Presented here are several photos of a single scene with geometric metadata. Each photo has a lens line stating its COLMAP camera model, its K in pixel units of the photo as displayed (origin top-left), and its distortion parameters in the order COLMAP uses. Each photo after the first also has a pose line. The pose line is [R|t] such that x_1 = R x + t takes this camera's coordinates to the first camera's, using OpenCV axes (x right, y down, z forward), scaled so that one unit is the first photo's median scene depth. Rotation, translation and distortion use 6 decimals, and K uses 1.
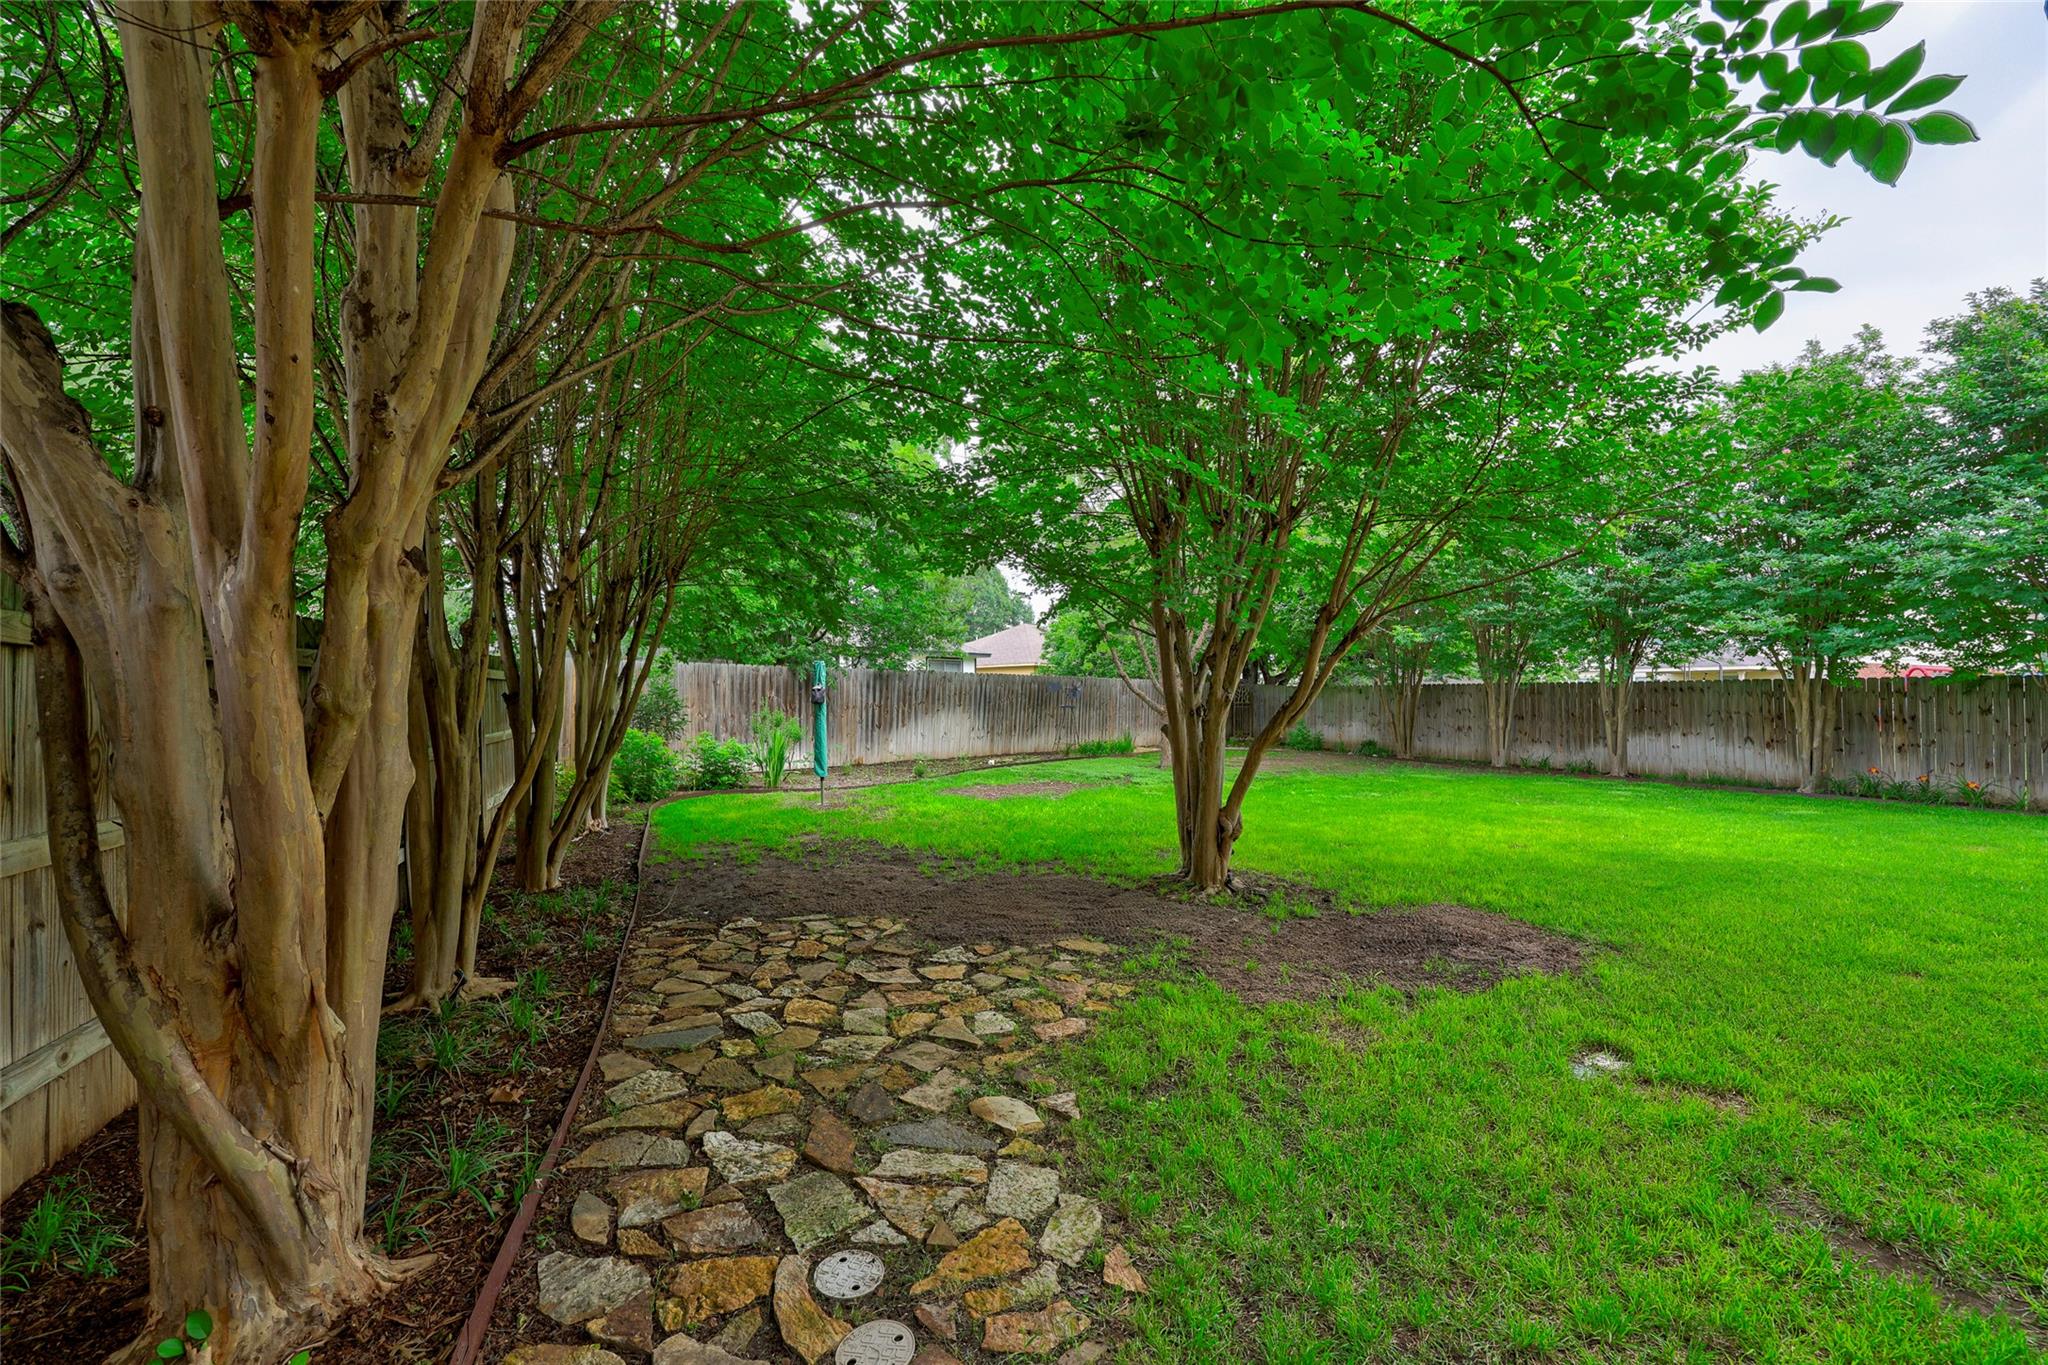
lens RADIAL K [[823.3, 0, 1028.1], [0, 823.3, 681.8], [0, 0, 1]] dist [-0.000711, -0.000028]
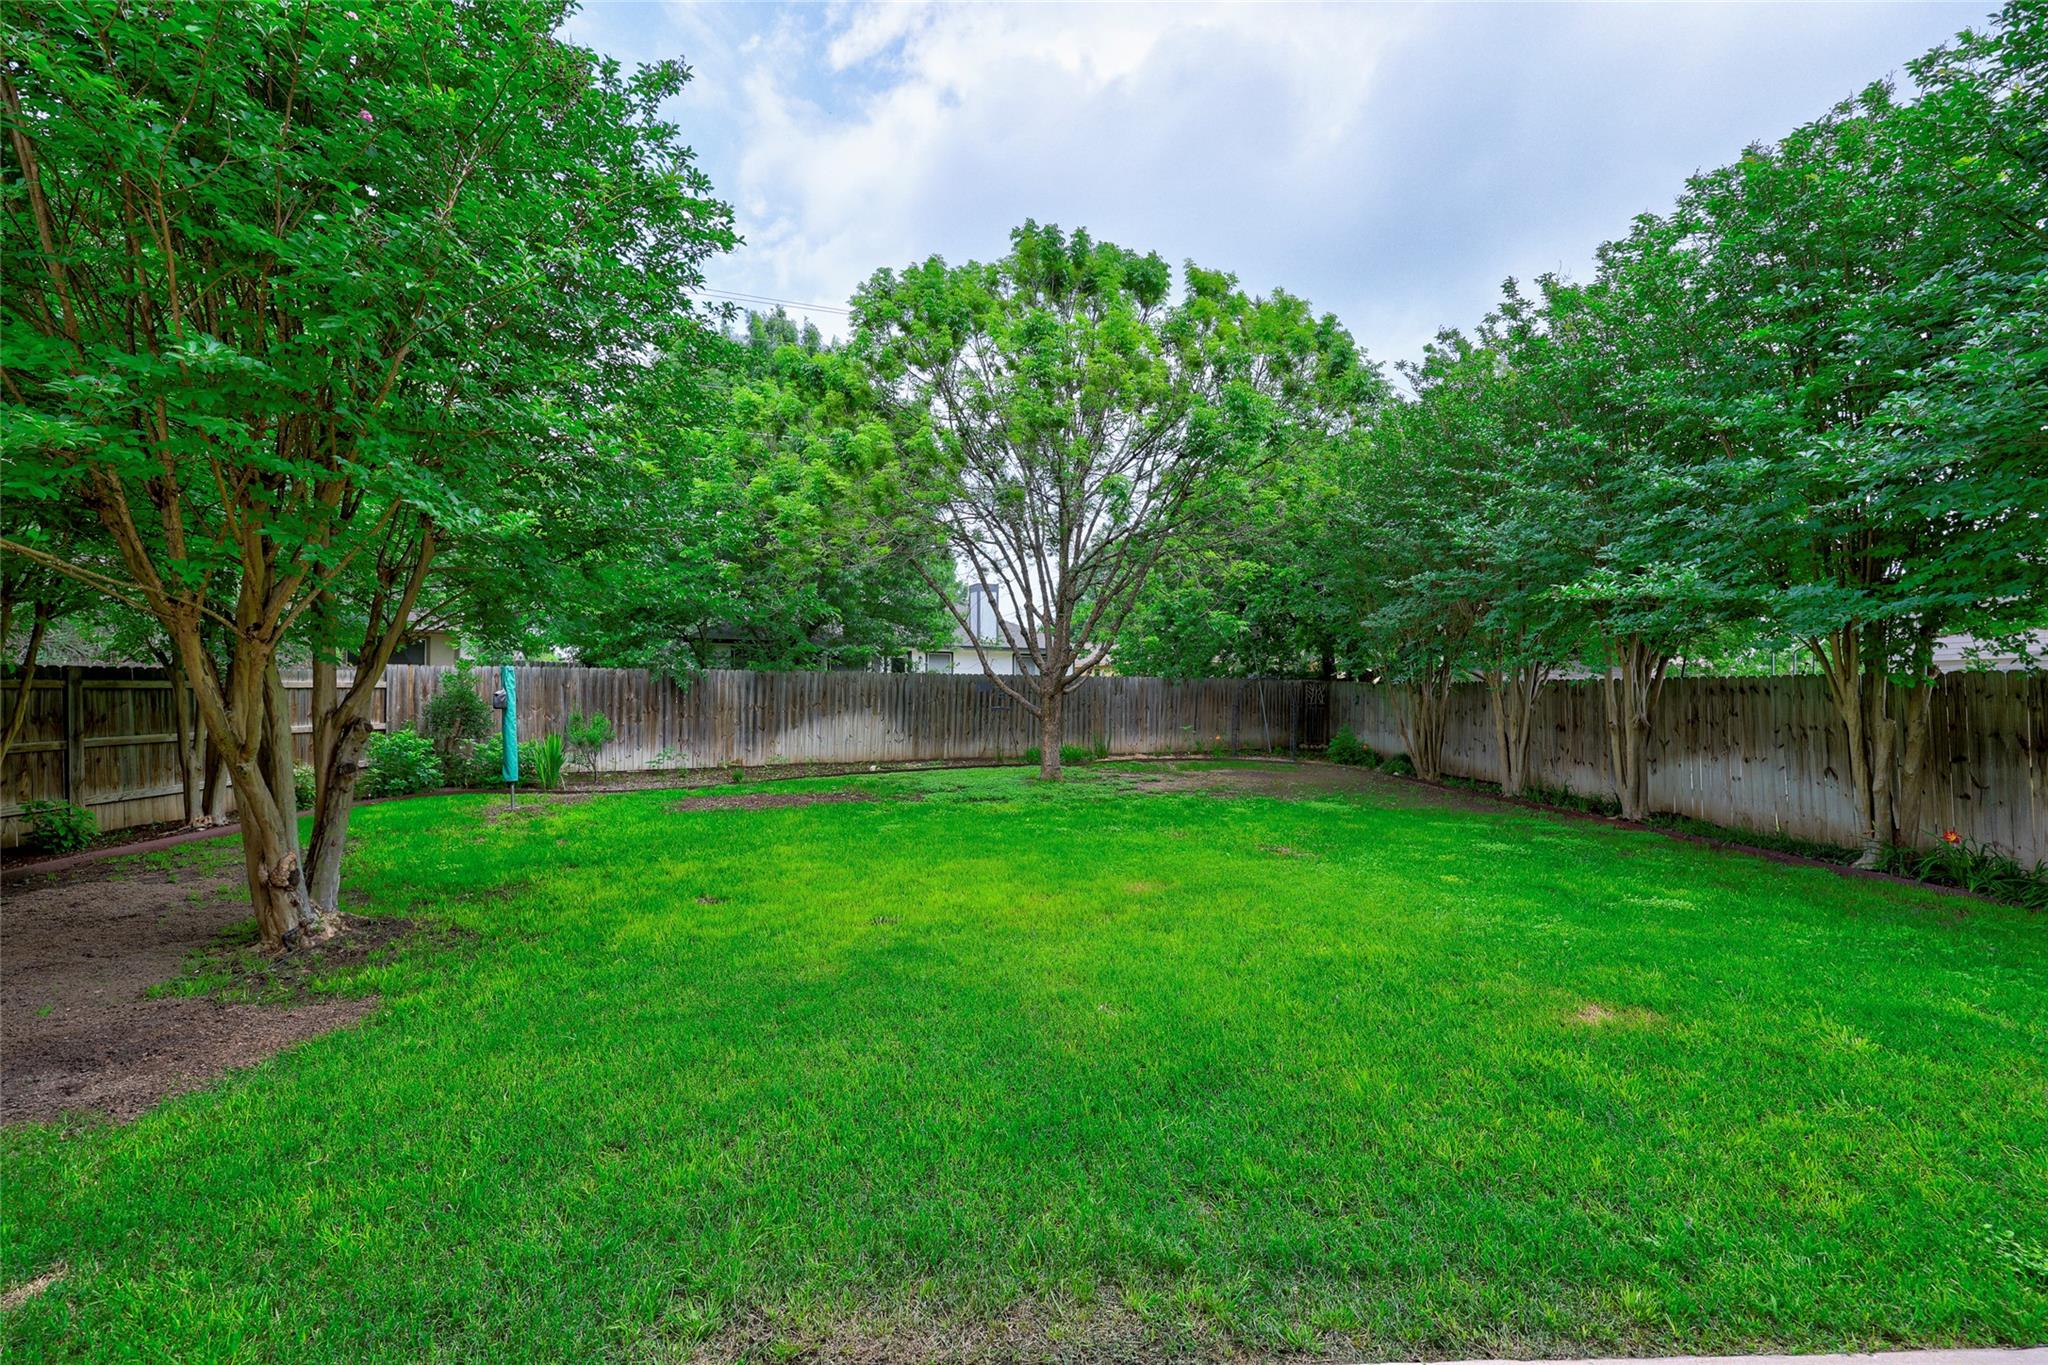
lens RADIAL K [[823.3, 0, 1024.7], [0, 823.3, 690.2], [0, 0, 1]] dist [-0.000711, -0.000028]
pose [[0.939947, -0.001130, -0.341320, 0.451588], [0.006945, 0.999851, 0.015817, -0.004992], [0.341251, -0.017237, 0.939814, 0.182975]]
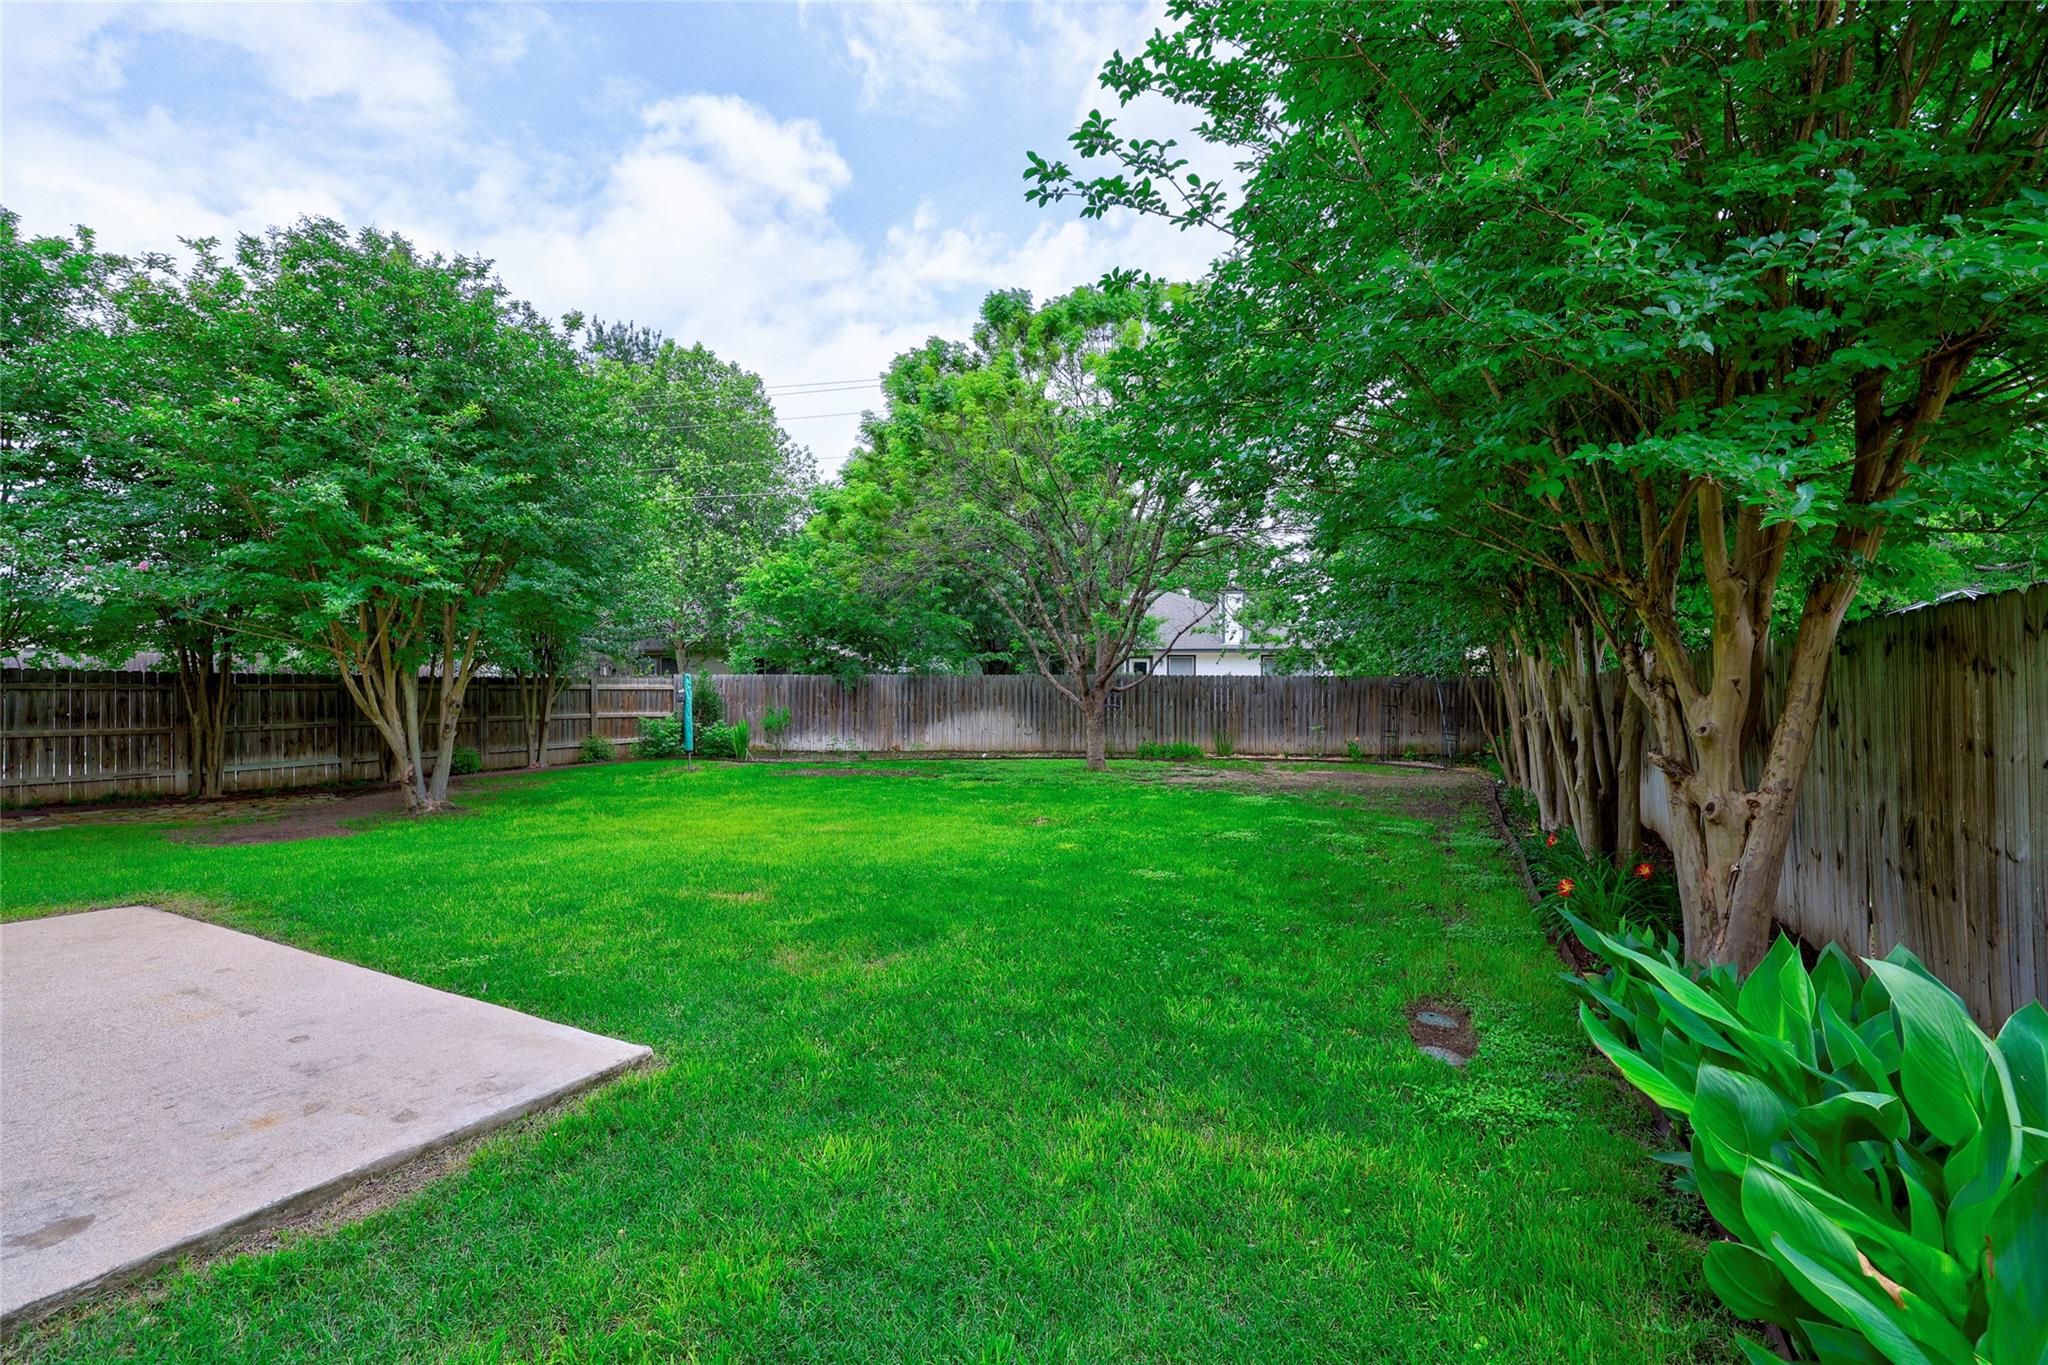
lens RADIAL K [[823.3, 0, 1026.3], [0, 823.3, 680.7], [0, 0, 1]] dist [-0.000711, -0.000028]
pose [[0.659038, -0.013965, -0.751980, 0.859836], [0.014611, 0.999877, -0.005763, 0.003081], [0.751968, -0.007190, 0.659161, 0.314984]]
